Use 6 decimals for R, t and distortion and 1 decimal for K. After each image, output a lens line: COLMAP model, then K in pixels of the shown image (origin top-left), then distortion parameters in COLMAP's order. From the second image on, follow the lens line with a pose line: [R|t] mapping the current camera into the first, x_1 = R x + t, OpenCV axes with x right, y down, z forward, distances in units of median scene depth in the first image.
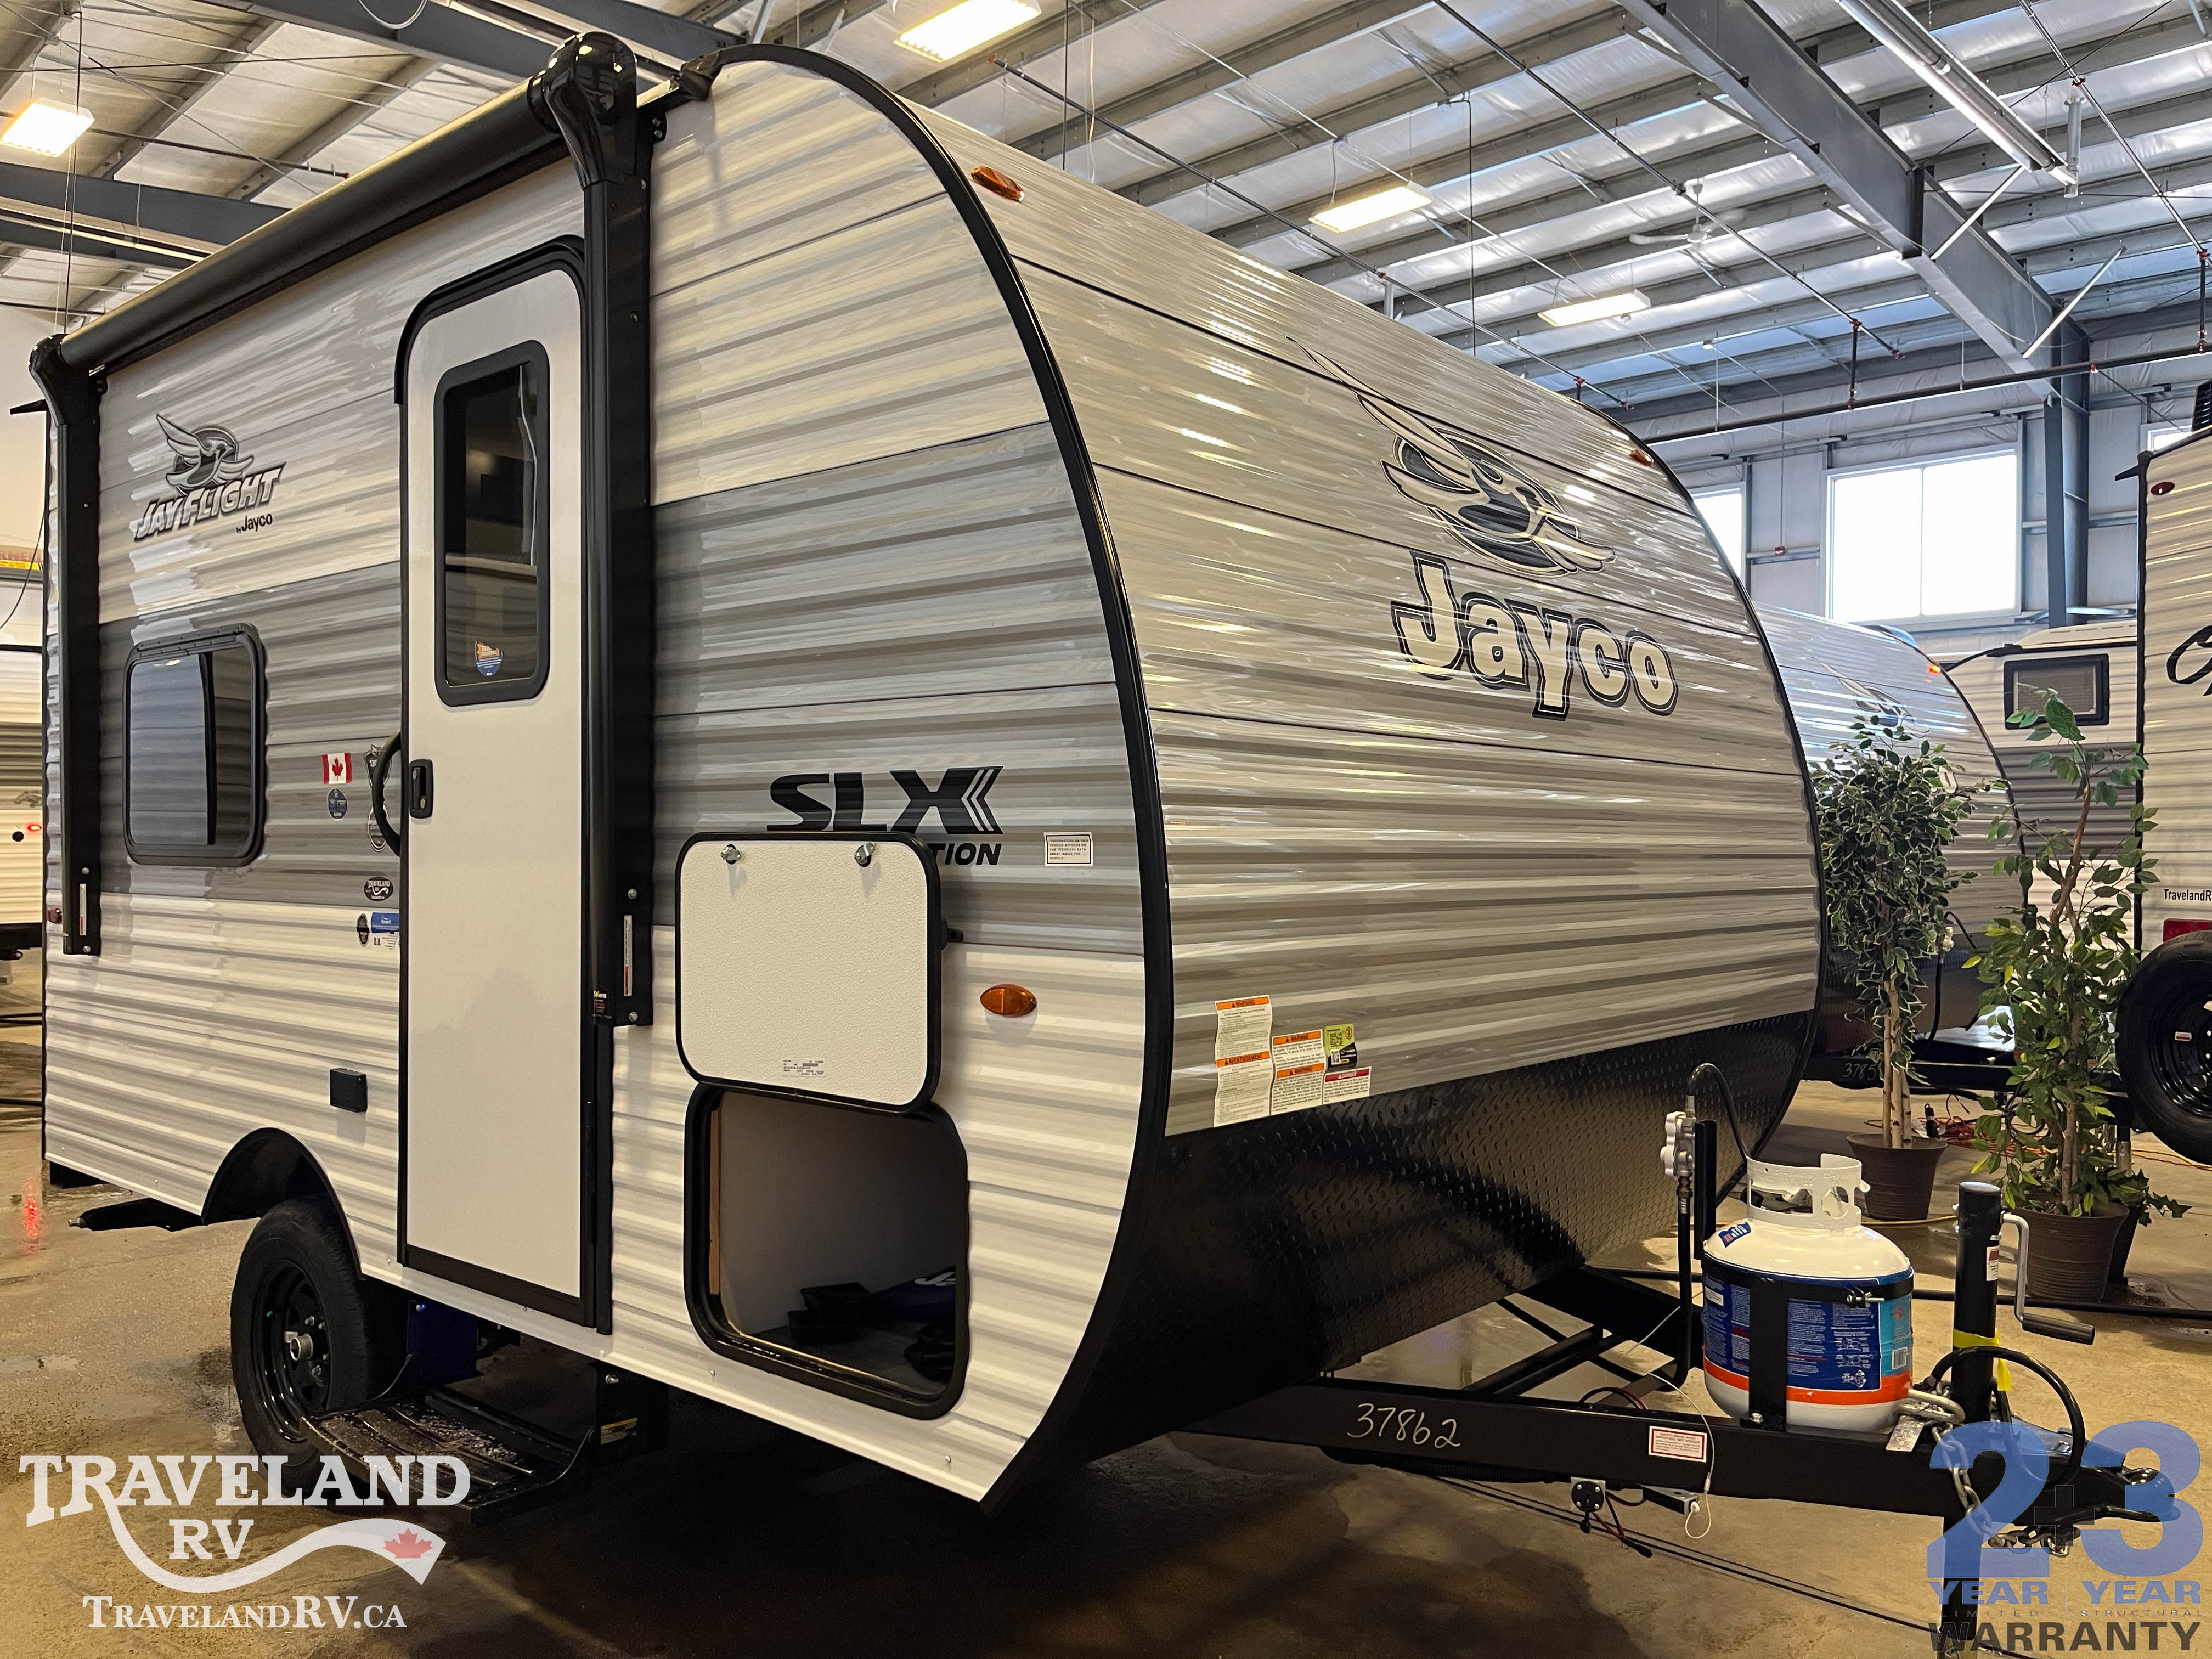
lens RADIAL K [[1704.5, 0, 1107.8], [0, 1704.5, 833.0], [0, 0, 1]] dist [0.000748, -0.004791]
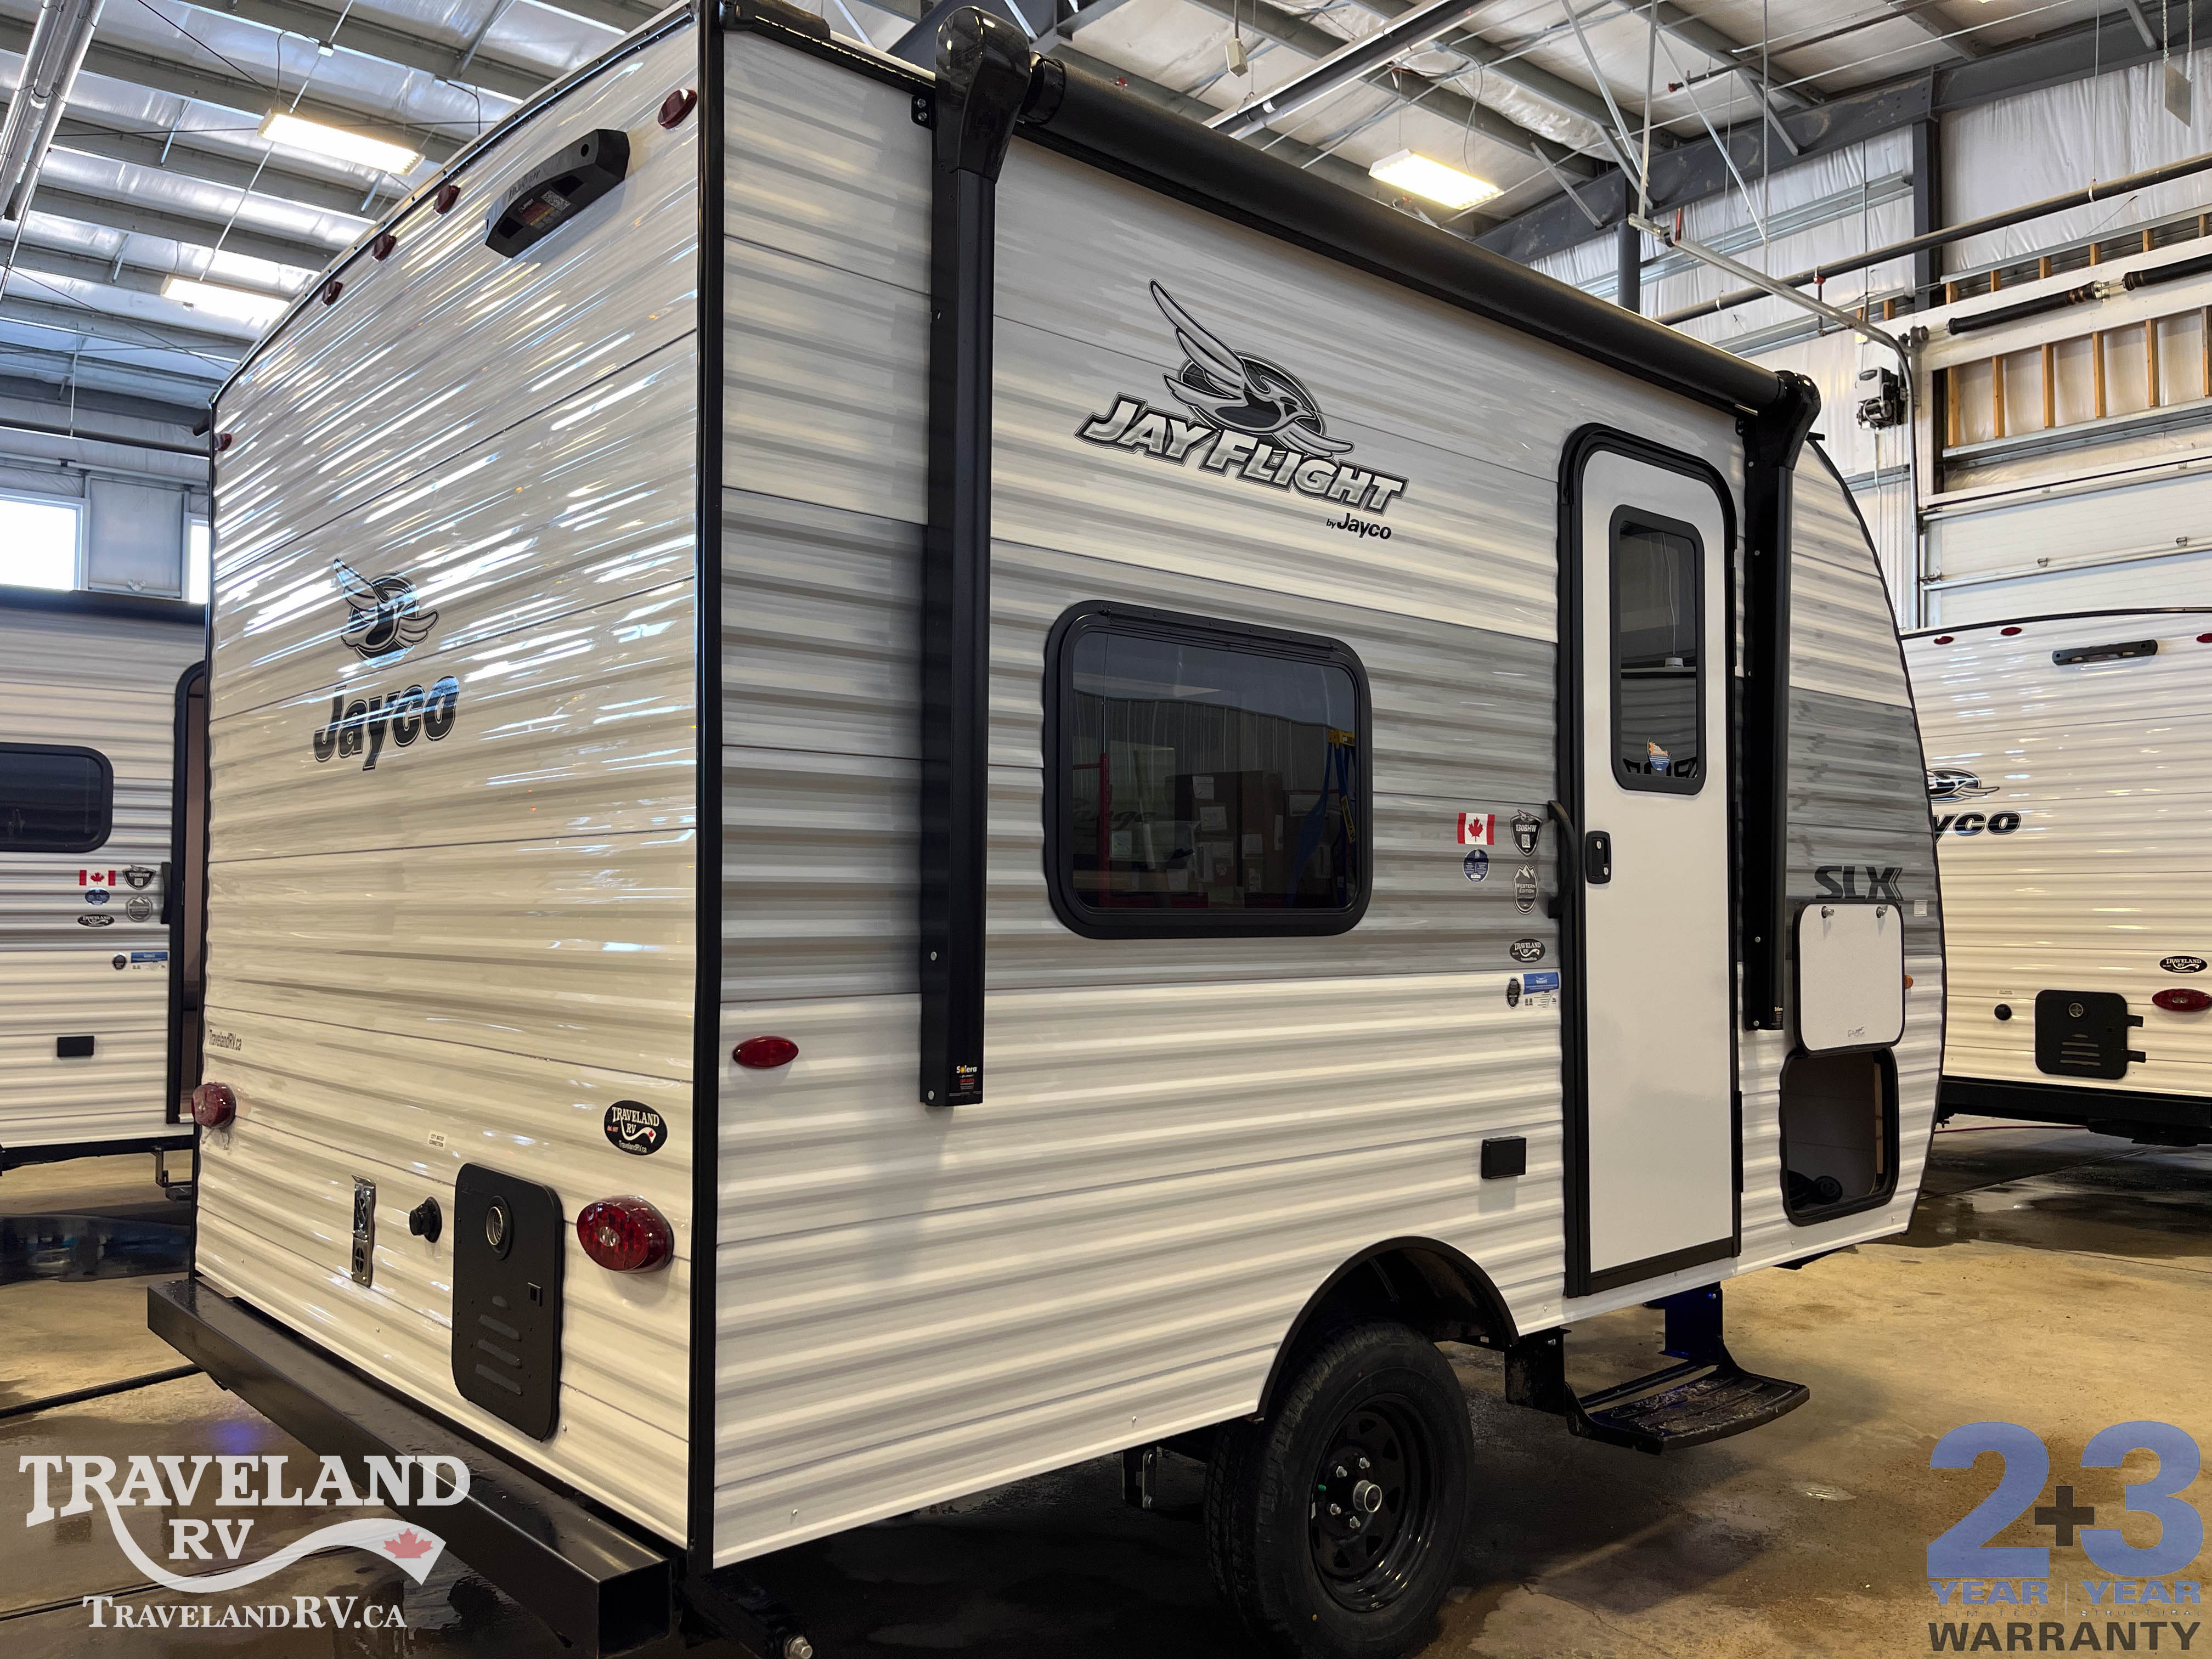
lens RADIAL K [[1704.5, 0, 1107.2], [0, 1704.5, 833.8], [0, 0, 1]] dist [0.000748, -0.004791]
pose [[0.135086, 0.038823, 0.990073, -1.511253], [-0.006195, 0.999246, -0.038337, 0.003461], [-0.990814, -0.000955, 0.135225, 1.133623]]
